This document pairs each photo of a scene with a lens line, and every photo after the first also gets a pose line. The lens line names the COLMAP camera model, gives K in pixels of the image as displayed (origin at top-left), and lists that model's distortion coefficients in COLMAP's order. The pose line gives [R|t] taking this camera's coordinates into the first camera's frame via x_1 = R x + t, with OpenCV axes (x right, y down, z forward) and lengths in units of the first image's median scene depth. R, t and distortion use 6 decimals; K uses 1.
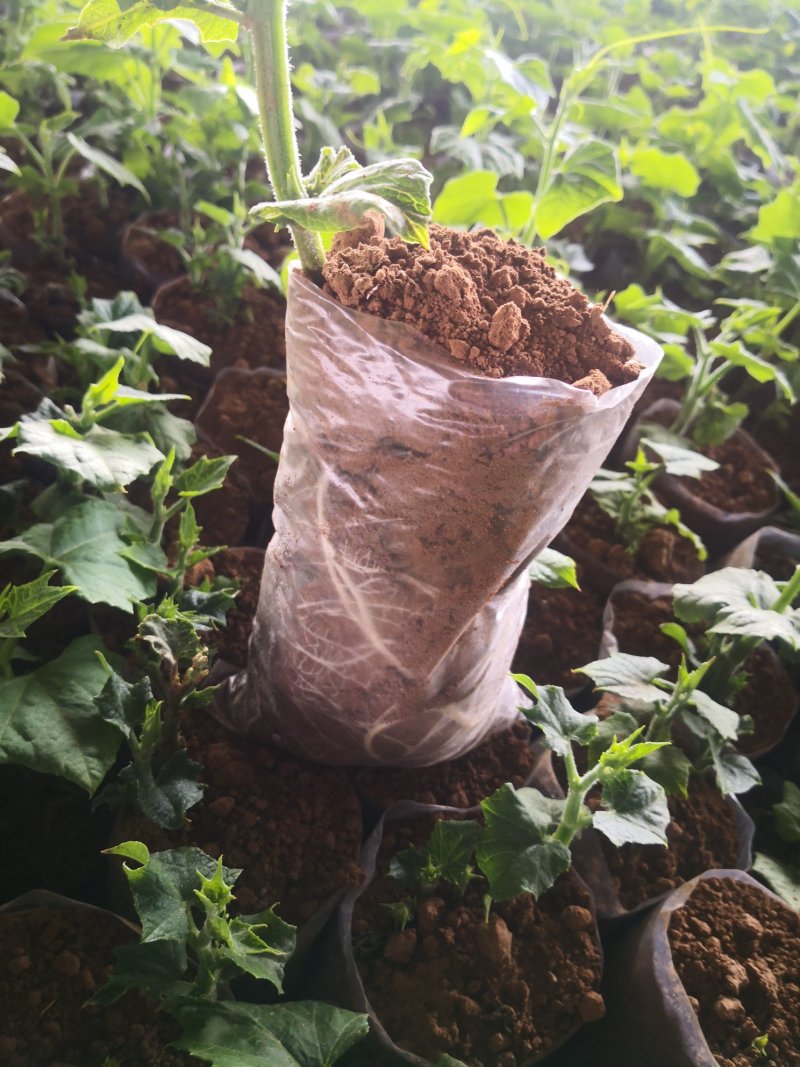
lens RADIAL K [[879.3, 0, 400.0], [0, 879.3, 533.5], [0, 0, 1]] dist [0.001174, -0.037620]
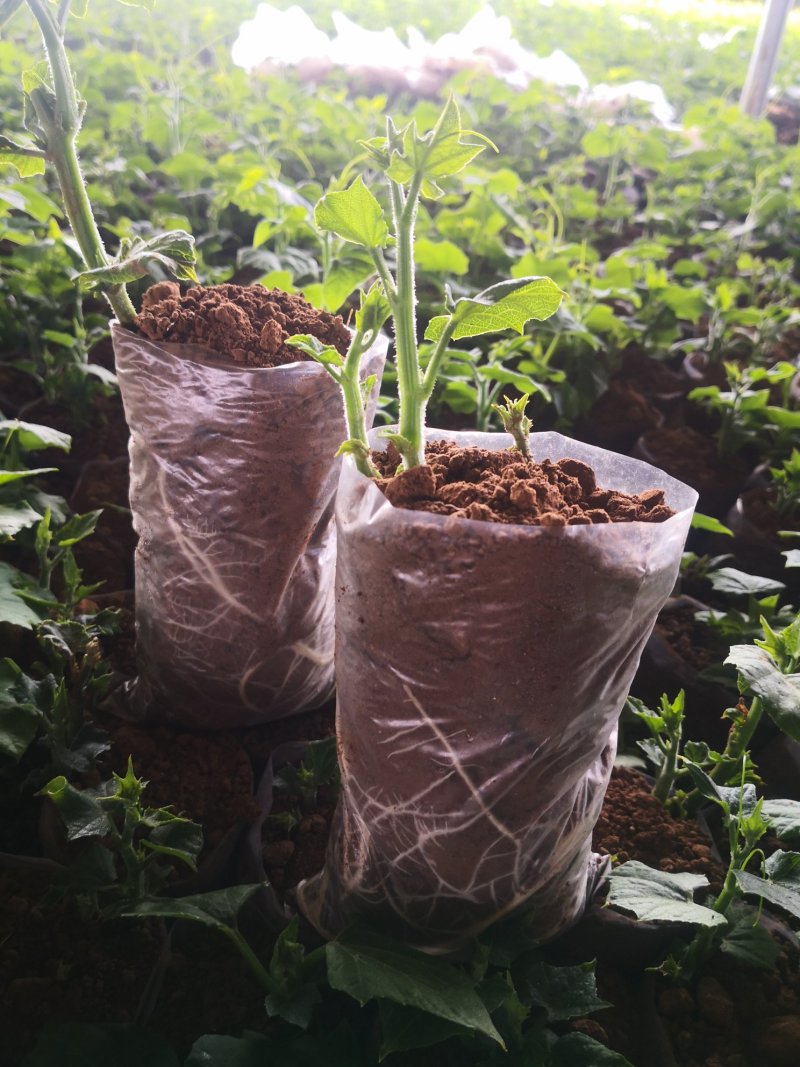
lens RADIAL K [[879.3, 0, 400.0], [0, 879.3, 533.5], [0, 0, 1]] dist [0.001174, -0.037620]
pose [[0.975179, -0.183692, 0.123626, 0.069592], [0.199569, 0.971034, -0.131398, 0.231142], [-0.095909, 0.152809, 0.983591, -0.276056]]
